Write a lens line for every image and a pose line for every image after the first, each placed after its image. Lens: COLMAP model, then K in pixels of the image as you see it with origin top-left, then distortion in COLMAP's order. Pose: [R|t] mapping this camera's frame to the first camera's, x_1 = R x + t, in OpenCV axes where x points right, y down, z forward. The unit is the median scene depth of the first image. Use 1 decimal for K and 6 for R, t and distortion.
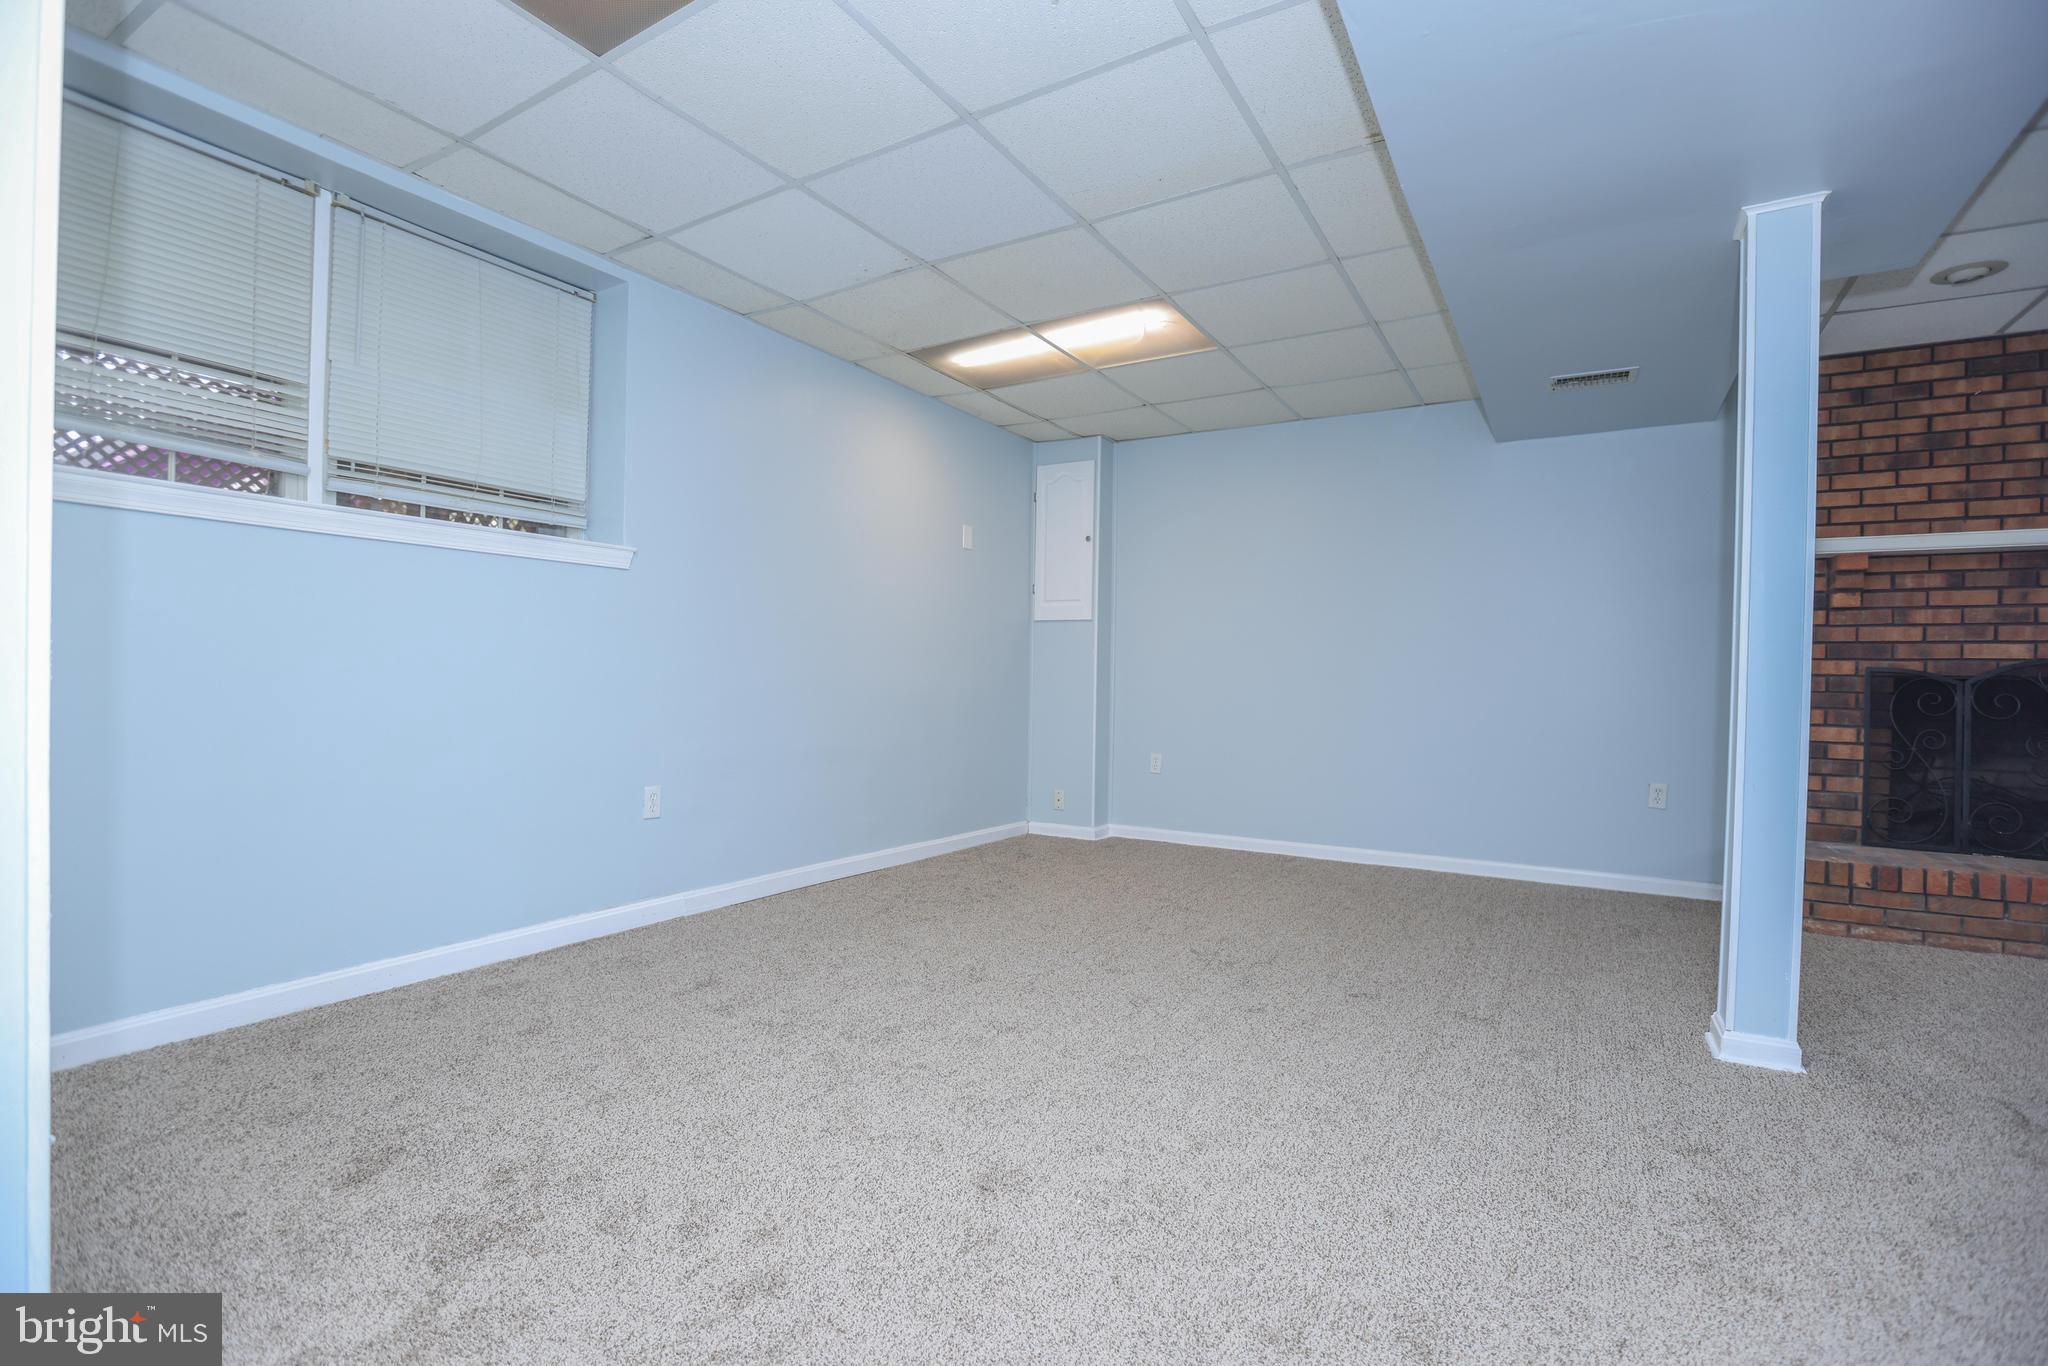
lens RADIAL K [[926.5, 0, 1037.0], [0, 926.5, 695.3], [0, 0, 1]] dist [-0.052003, 0.017477]
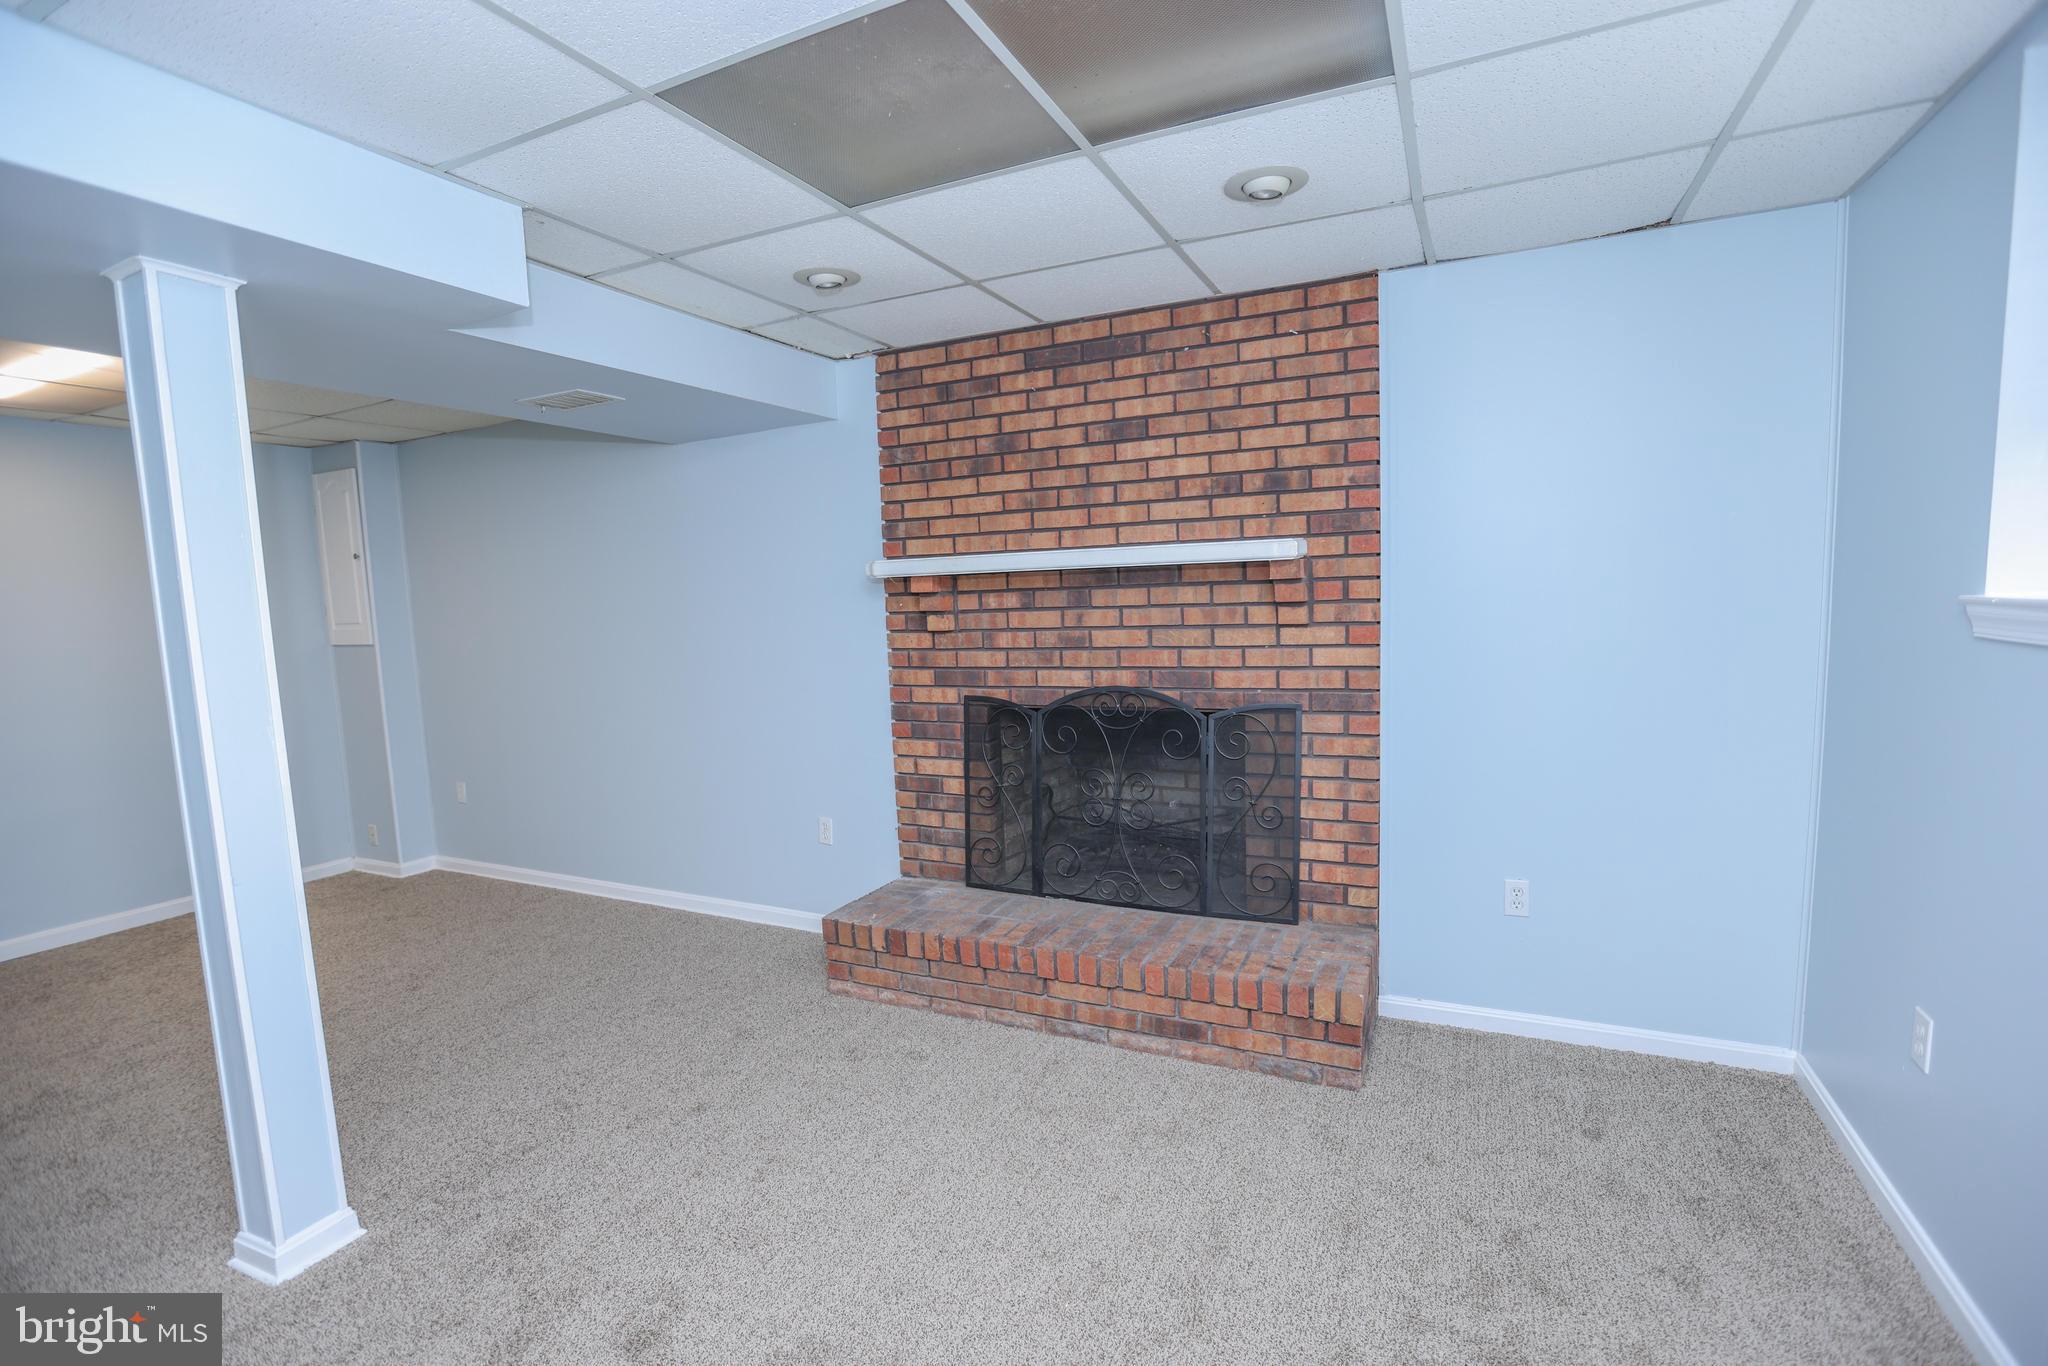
lens RADIAL K [[926.5, 0, 1037.0], [0, 926.5, 695.3], [0, 0, 1]] dist [-0.052003, 0.017477]
pose [[0.993996, -0.060771, 0.090983, 0.934076], [0.052451, 0.994450, 0.091200, -0.116215], [-0.096020, -0.085880, 0.991668, 0.059414]]
